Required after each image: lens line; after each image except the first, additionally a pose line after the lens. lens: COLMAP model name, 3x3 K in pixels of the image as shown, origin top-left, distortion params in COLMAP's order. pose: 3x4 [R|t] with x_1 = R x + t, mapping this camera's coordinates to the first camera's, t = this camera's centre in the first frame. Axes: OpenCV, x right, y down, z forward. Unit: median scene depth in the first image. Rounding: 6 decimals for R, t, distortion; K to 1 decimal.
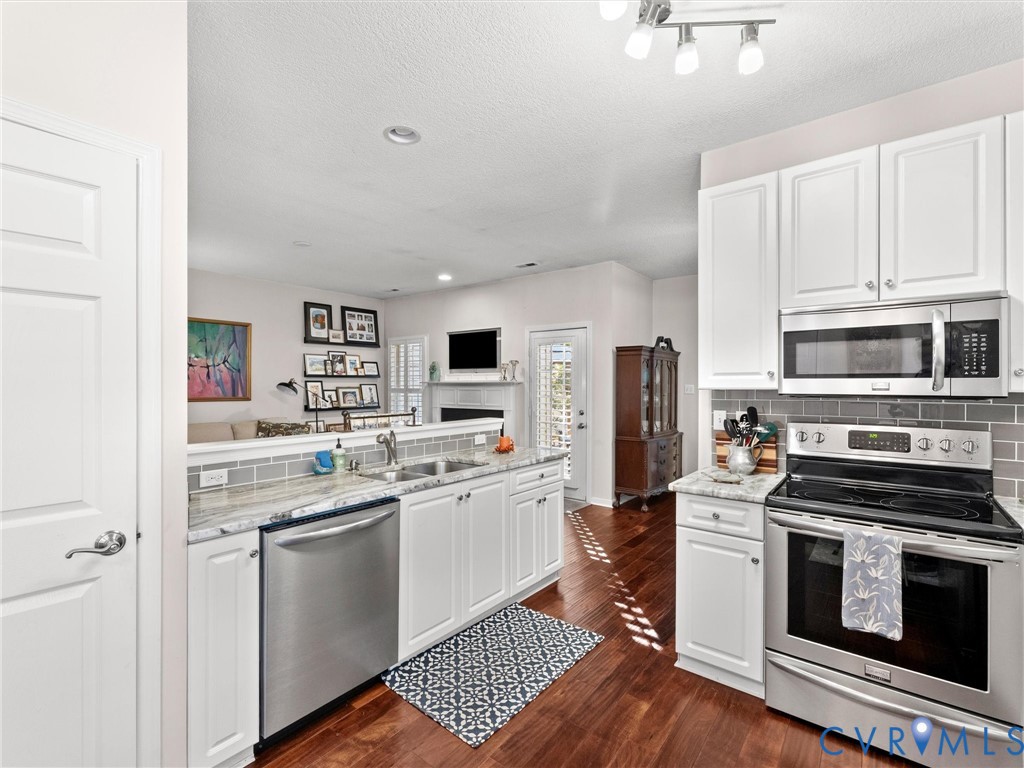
lens RADIAL K [[468.9, 0, 512.0], [0, 468.9, 384.0], [0, 0, 1]] dist [0.004137, -0.000687]
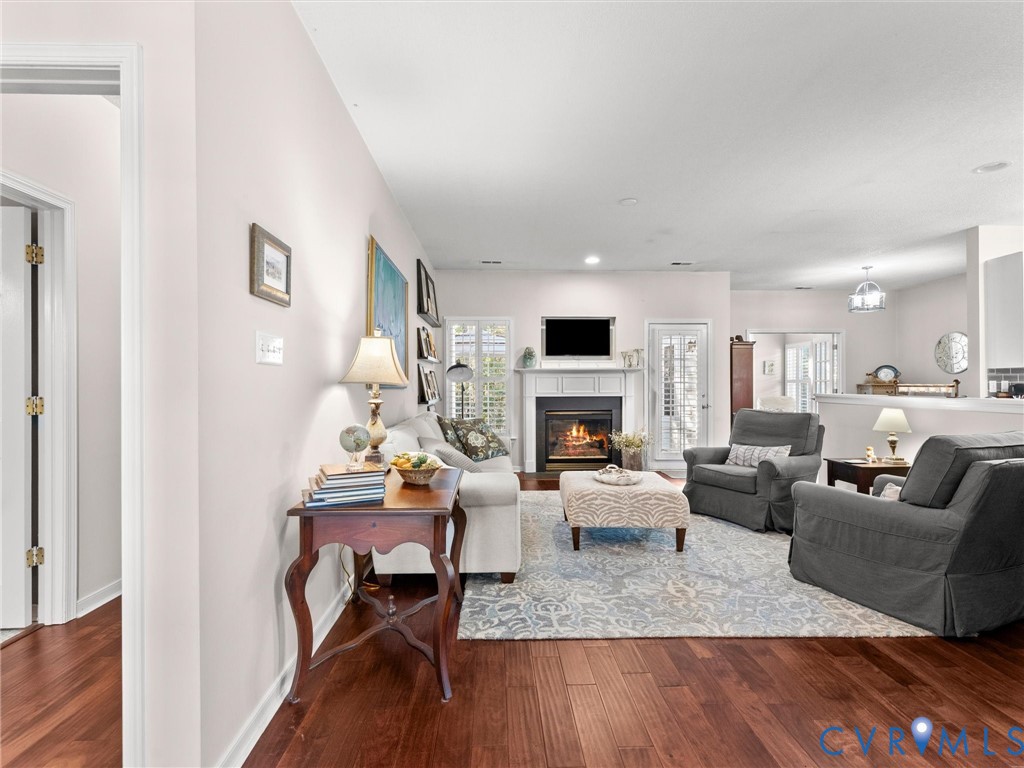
lens RADIAL K [[468.9, 0, 512.0], [0, 468.9, 384.0], [0, 0, 1]] dist [0.004137, -0.000687]
pose [[0.771351, -0.000871, 0.636410, -0.982520], [0.002331, 0.999996, -0.001456, 0.033169], [-0.636406, 0.002607, 0.771350, 0.394851]]
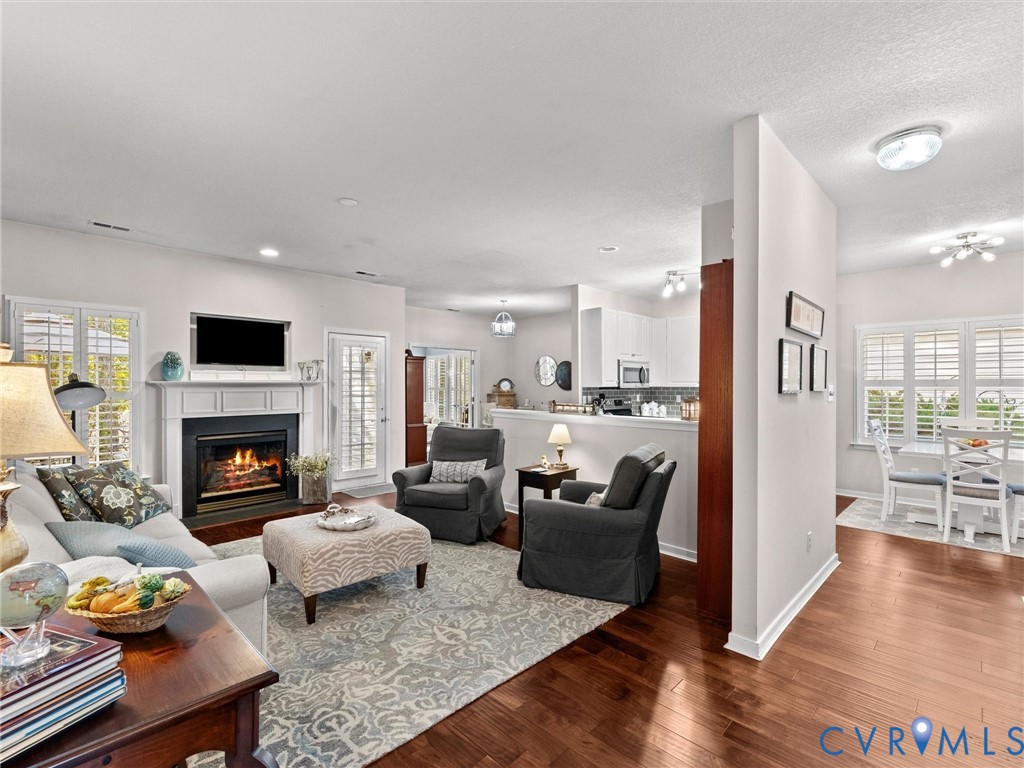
lens RADIAL K [[473.1, 0, 500.6], [0, 473.1, 386.7], [0, 0, 1]] dist [0.000970, -0.000025]
pose [[0.131509, -0.005927, 0.991297, -0.993984], [-0.001455, 0.999980, 0.006172, -0.002266], [-0.991314, -0.002254, 0.131498, 0.550047]]
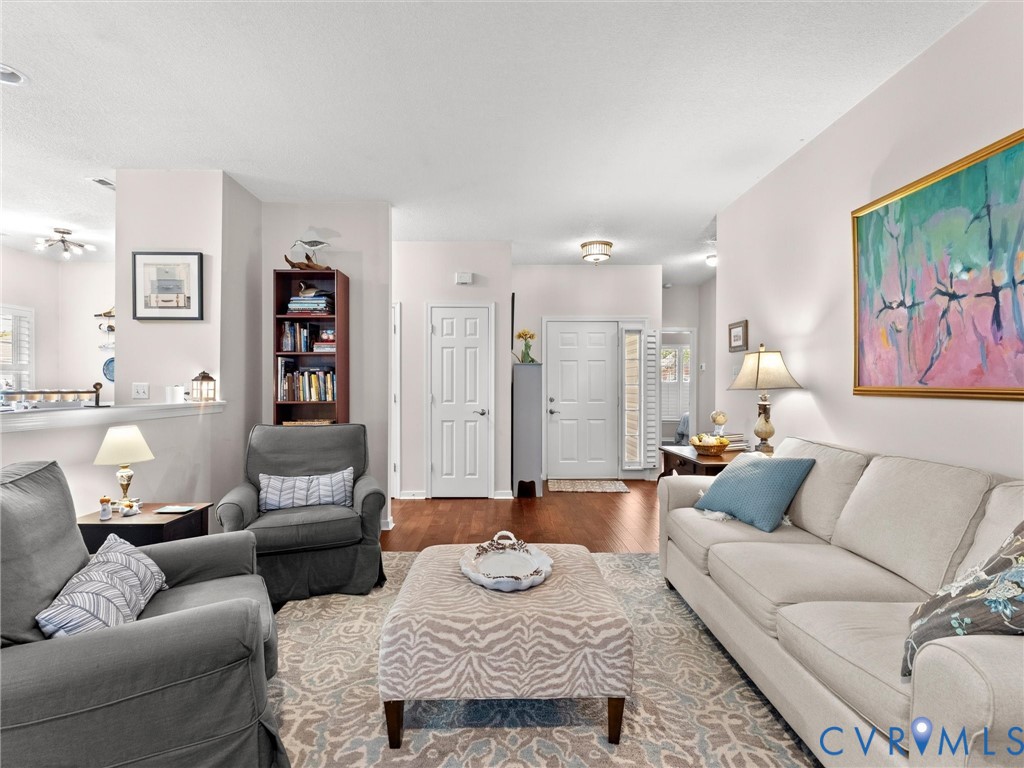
lens RADIAL K [[503.7, 0, 507.0], [0, 503.7, 390.7], [0, 0, 1]] dist [-0.001690, -0.000997]
pose [[-0.783414, 0.002648, -0.621495, -0.183857], [-0.003576, 0.999955, 0.008768, 0.029626], [0.621490, 0.009091, -0.783369, 1.103577]]
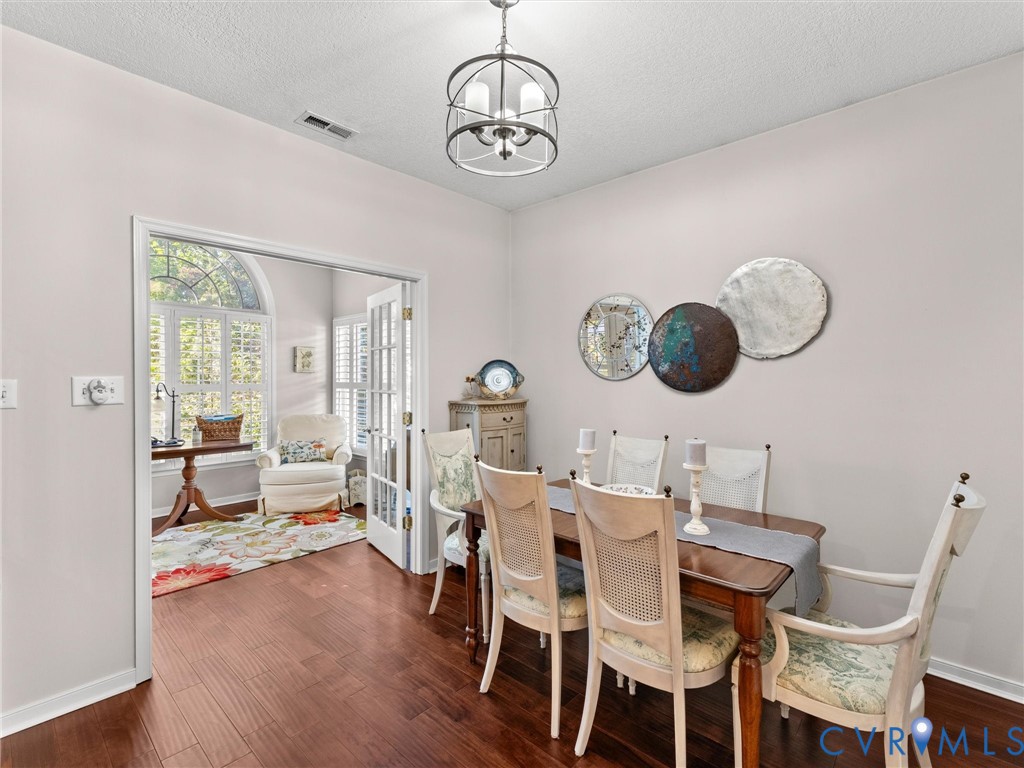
lens RADIAL K [[478.9, 0, 507.7], [0, 478.9, 379.8], [0, 0, 1]] dist [0.000973, -0.000171]
pose [[0.079342, -0.007969, 0.996816, 0.103172], [0.000313, 0.999968, 0.007969, 0.000344], [-0.996847, -0.000320, 0.079342, 0.700409]]
